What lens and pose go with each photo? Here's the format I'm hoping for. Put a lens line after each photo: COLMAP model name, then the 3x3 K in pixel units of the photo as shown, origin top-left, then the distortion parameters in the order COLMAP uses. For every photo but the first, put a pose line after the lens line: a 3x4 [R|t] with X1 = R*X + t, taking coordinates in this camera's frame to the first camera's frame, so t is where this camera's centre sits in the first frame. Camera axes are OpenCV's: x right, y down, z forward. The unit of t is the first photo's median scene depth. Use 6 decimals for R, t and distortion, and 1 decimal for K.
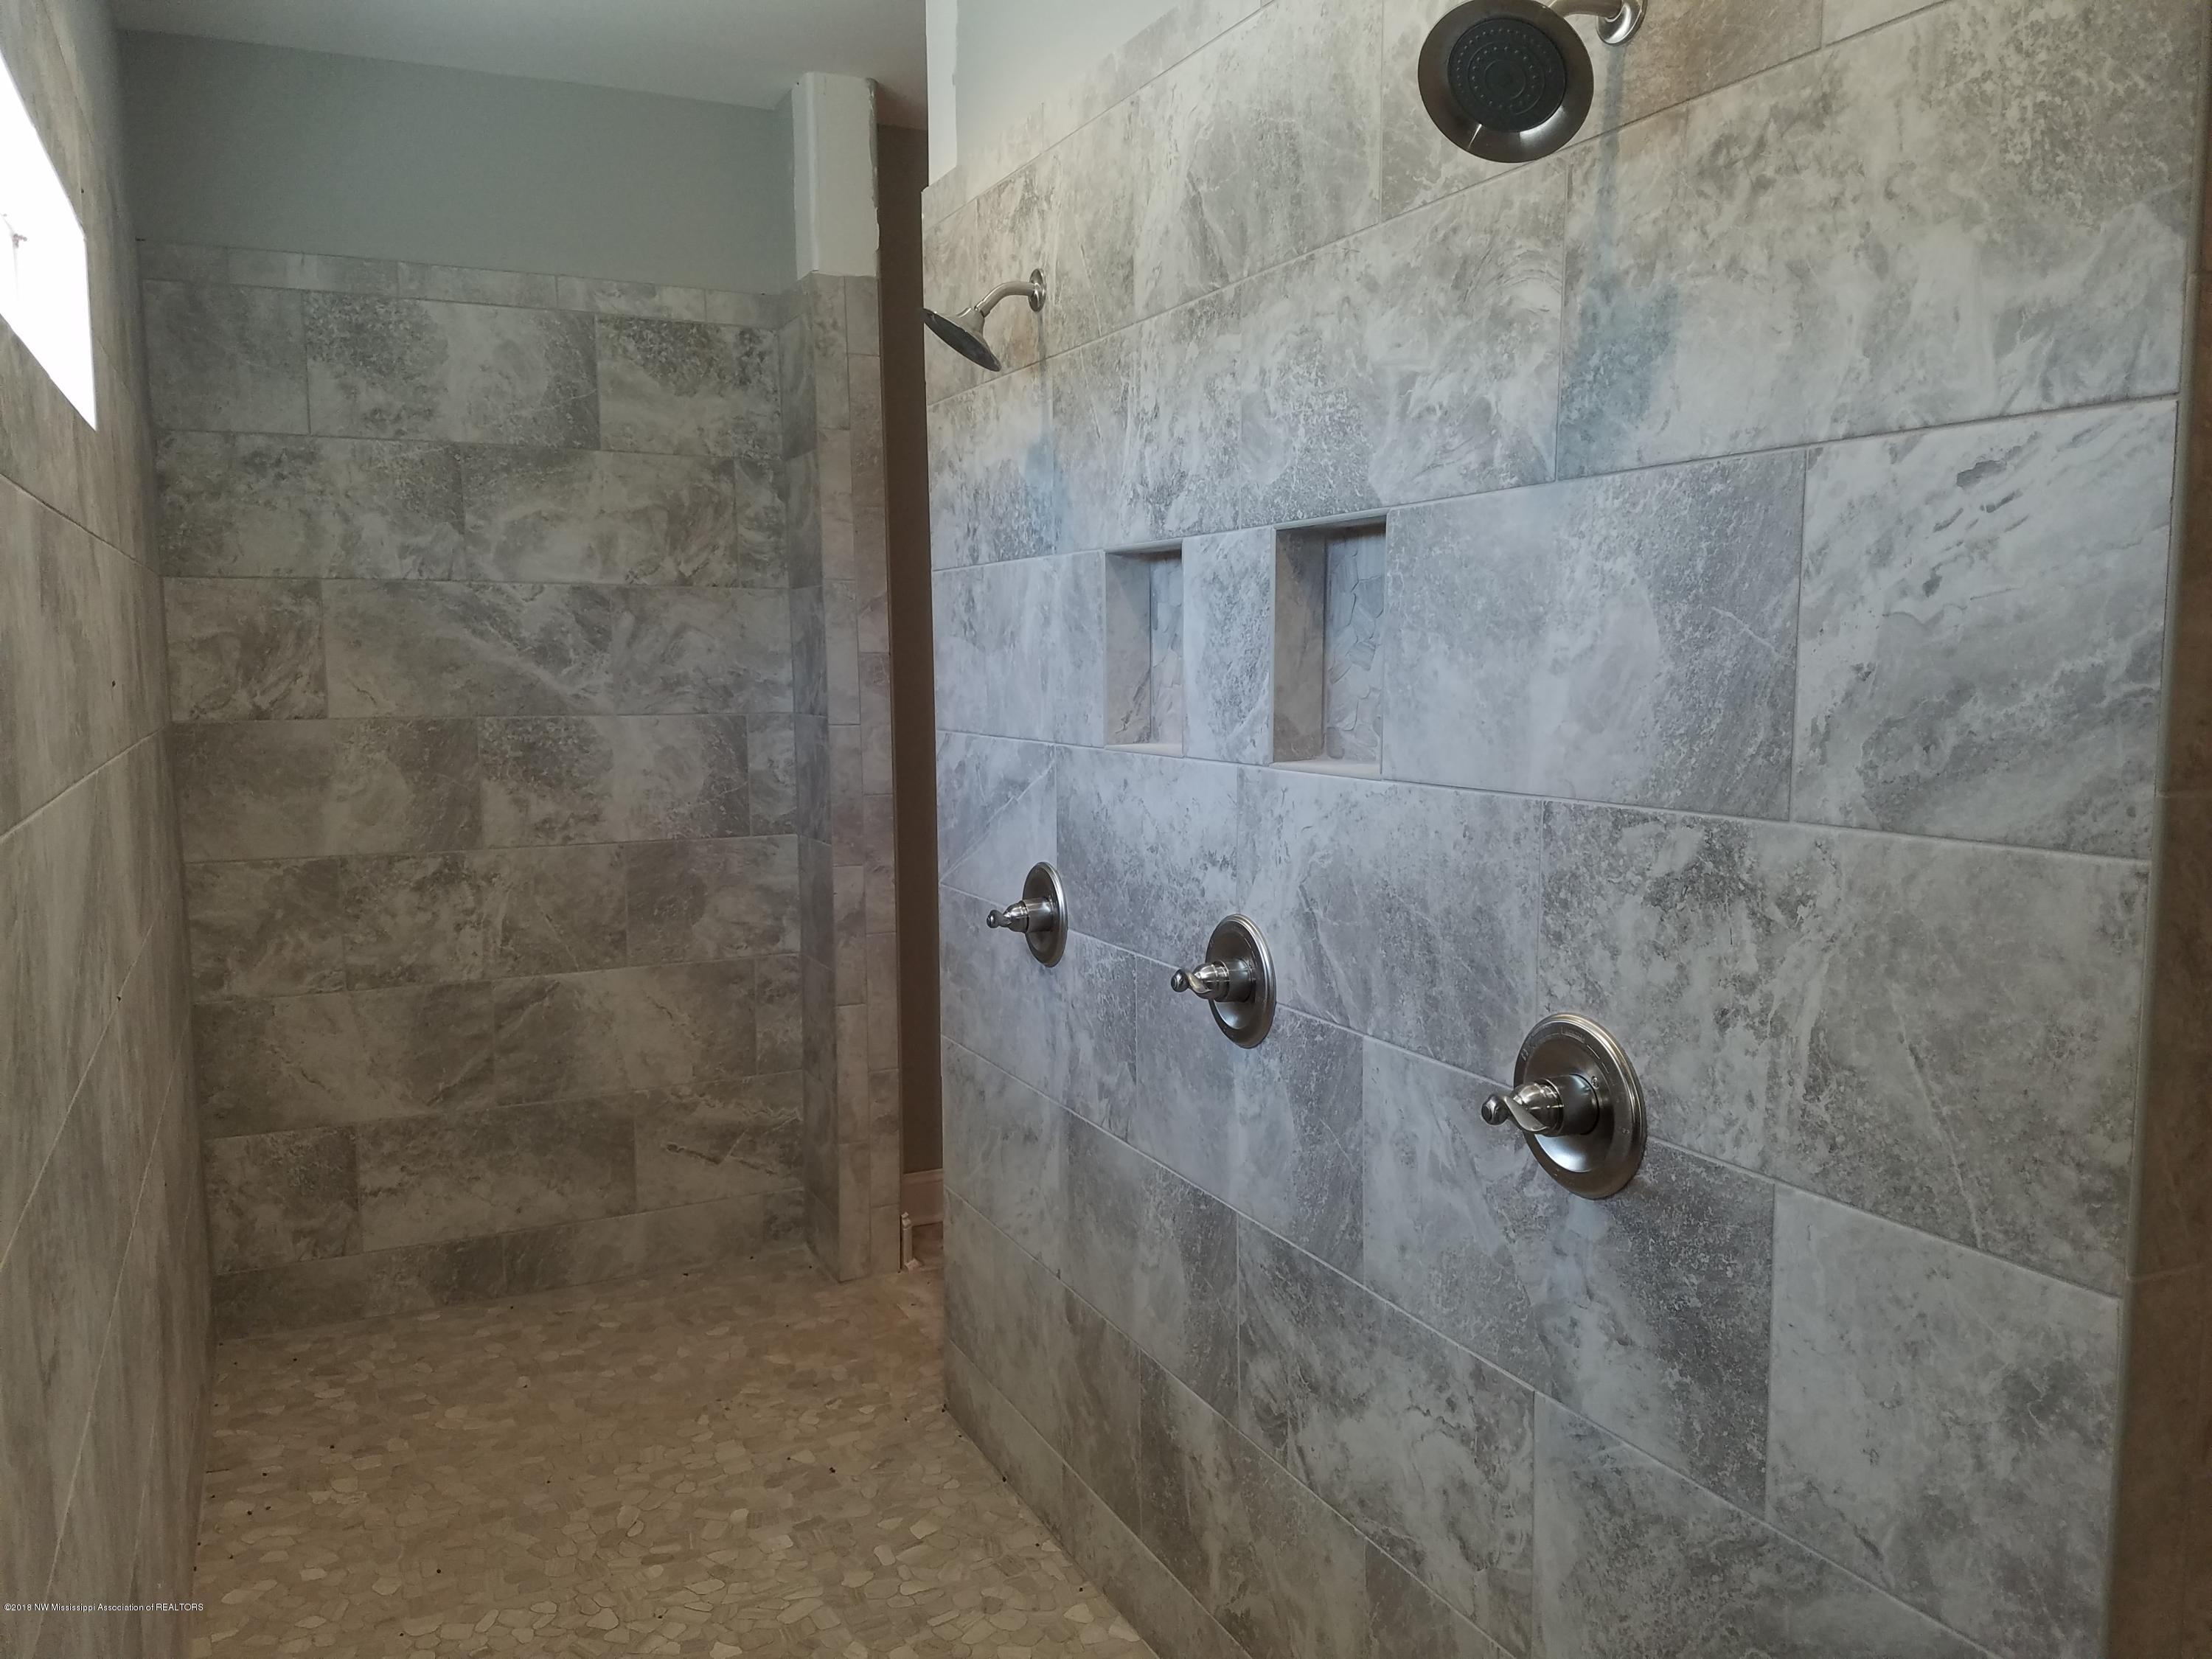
lens RADIAL K [[1675.3, 0, 1102.0], [0, 1675.3, 856.3], [0, 0, 1]] dist [0.289878, -0.604055]
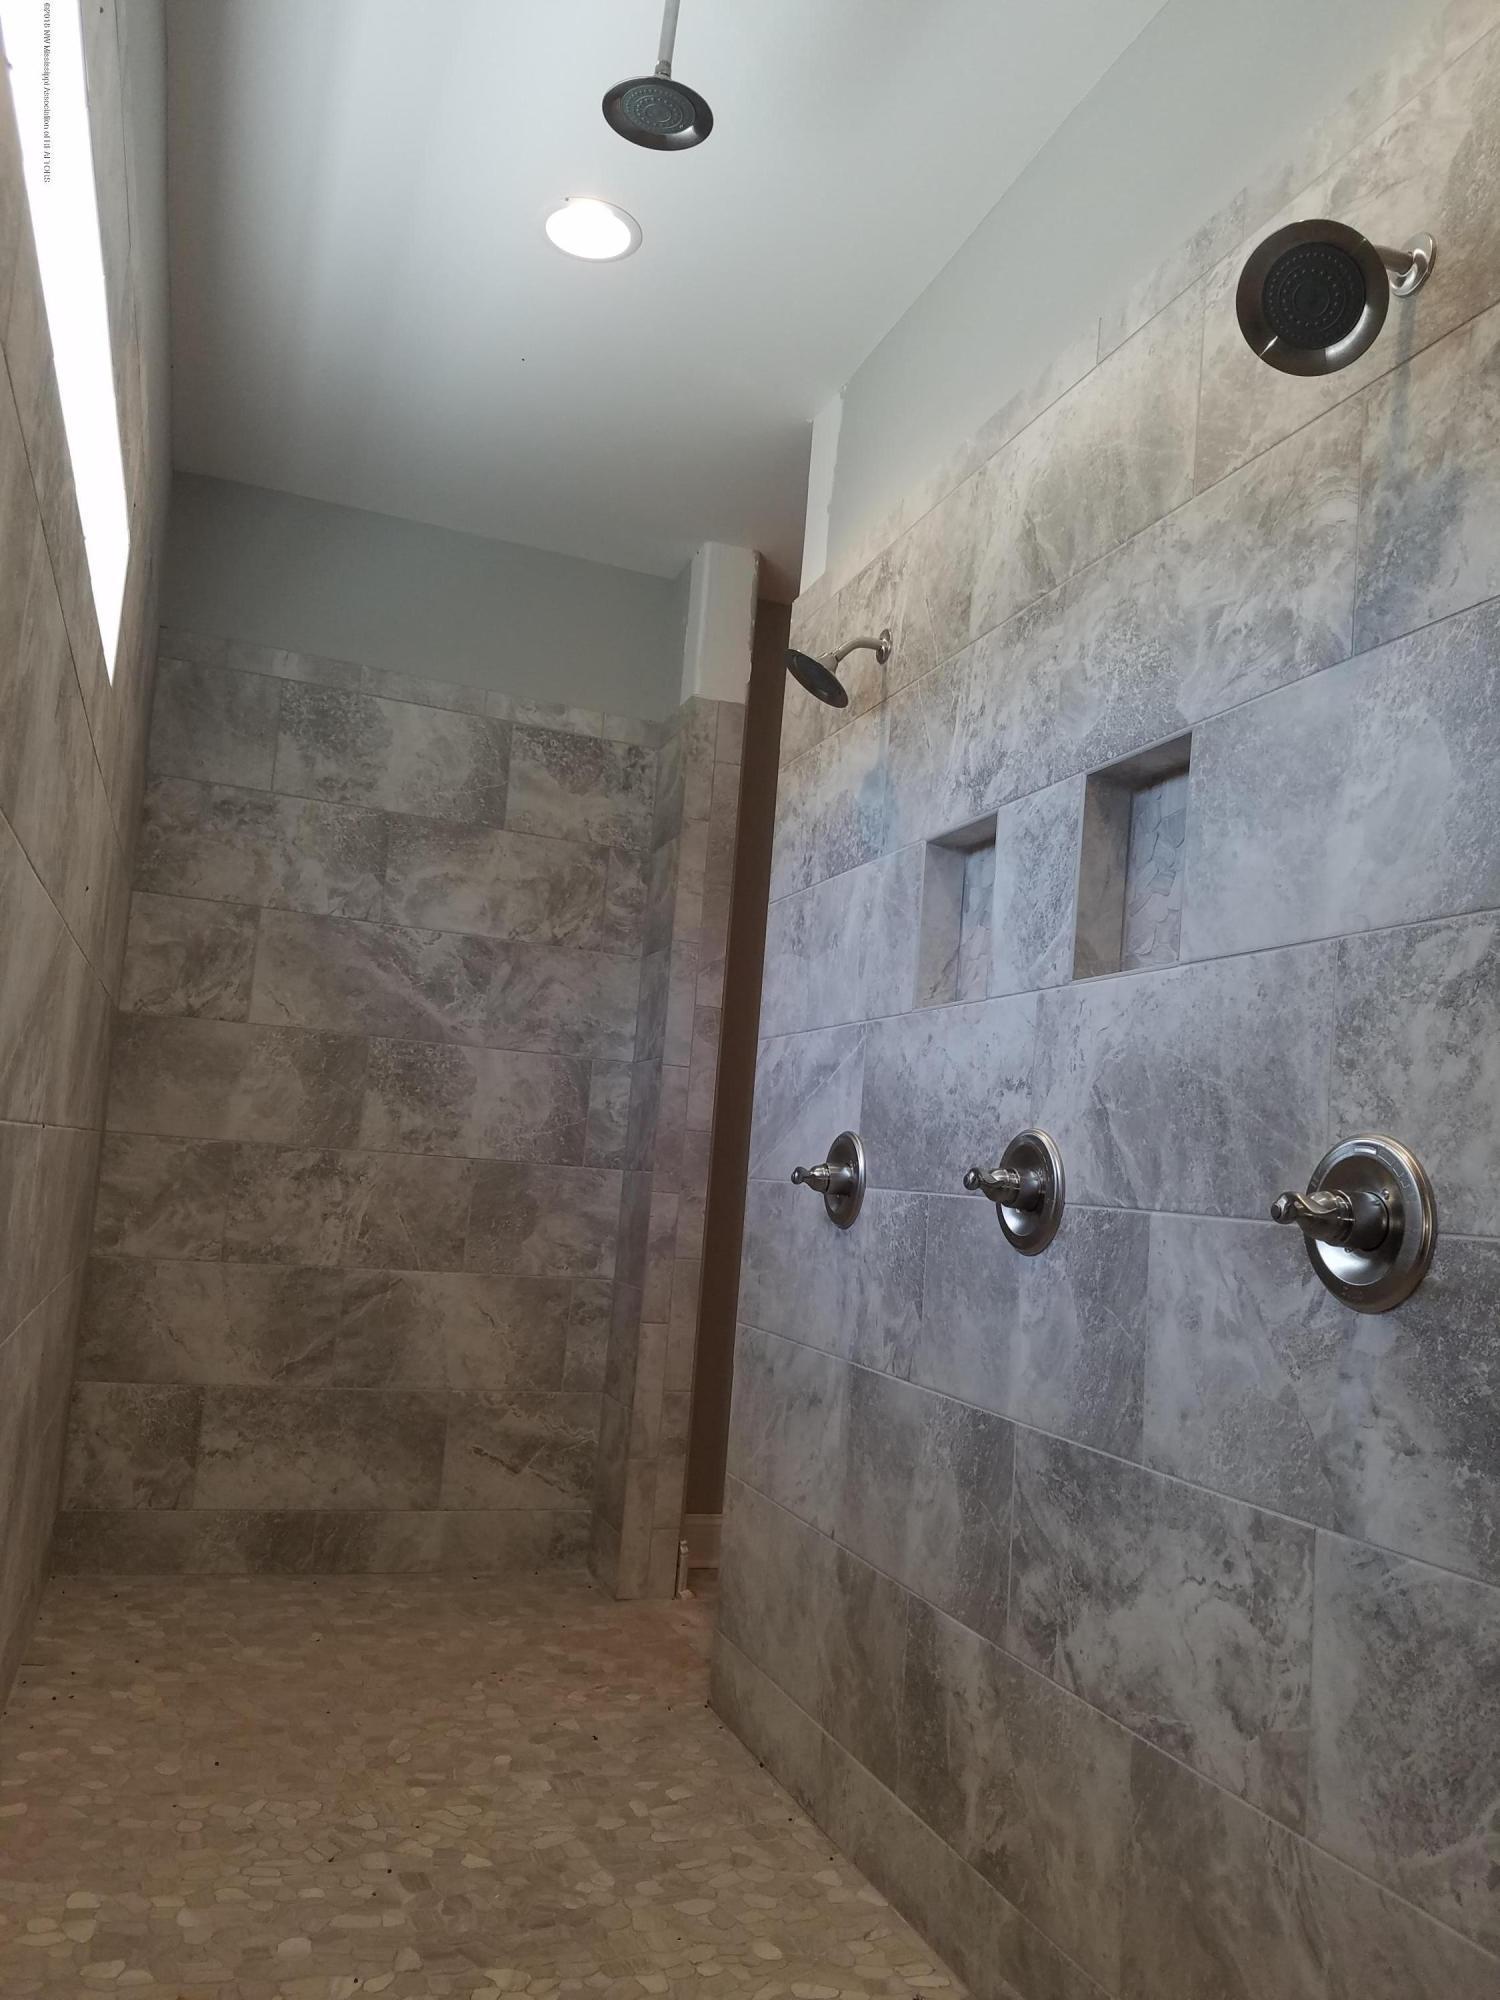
lens RADIAL K [[1514.7, 0, 735.4], [0, 1514.7, 1027.2], [0, 0, 1]] dist [0.289878, -0.604055]
pose [[0.990749, 0.073490, -0.114090, 0.000820], [-0.096670, 0.972207, -0.213236, 0.159330], [0.095248, 0.222292, 0.970317, 0.018371]]
